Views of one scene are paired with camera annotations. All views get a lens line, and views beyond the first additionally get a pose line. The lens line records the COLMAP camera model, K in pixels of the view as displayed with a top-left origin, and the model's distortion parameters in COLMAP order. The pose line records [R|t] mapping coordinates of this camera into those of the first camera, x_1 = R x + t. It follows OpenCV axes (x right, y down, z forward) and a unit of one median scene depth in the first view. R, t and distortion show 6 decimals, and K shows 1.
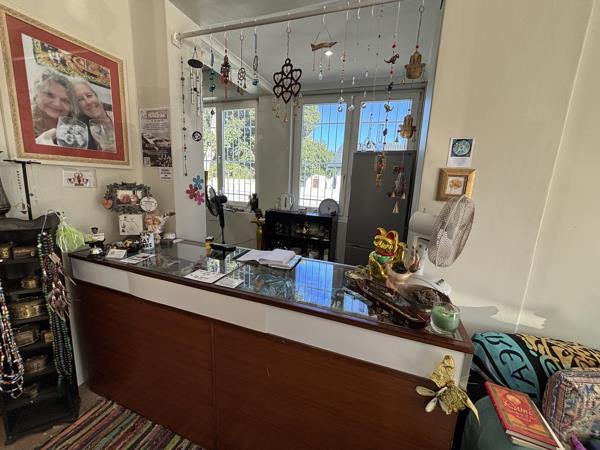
lens RADIAL K [[244.7, 0, 299.9], [0, 244.7, 224.2], [0, 0, 1]] dist [0.002521, 0.000219]
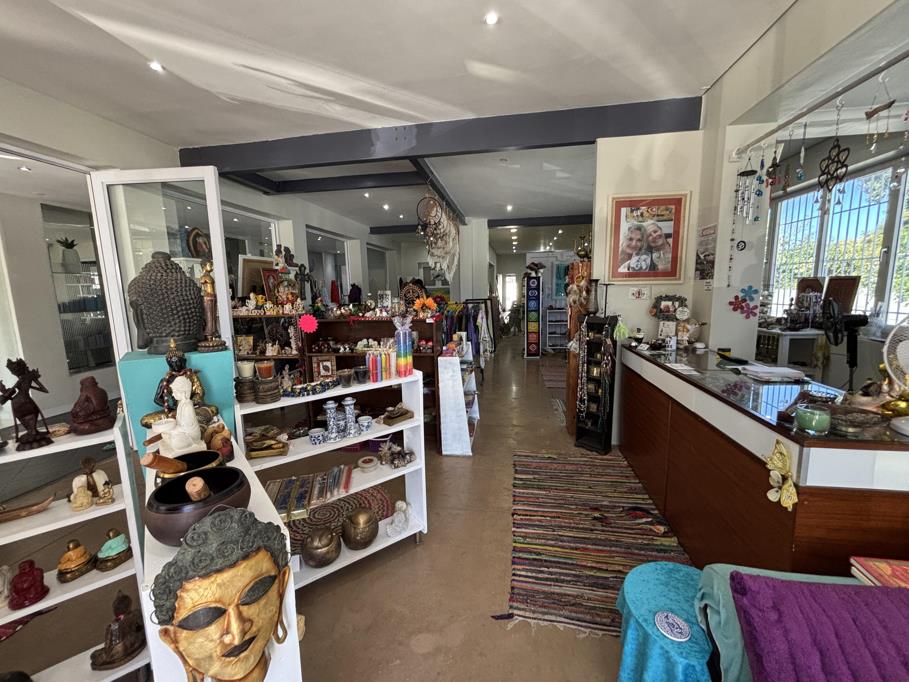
lens RADIAL K [[370.8, 0, 452.4], [0, 370.8, 340.7], [0, 0, 1]] dist [0.002521, 0.000219]
pose [[0.189723, 0.089618, -0.977739, 0.951469], [-0.153987, 0.986218, 0.060515, 0.112367], [0.969687, 0.139078, 0.200908, -0.395994]]
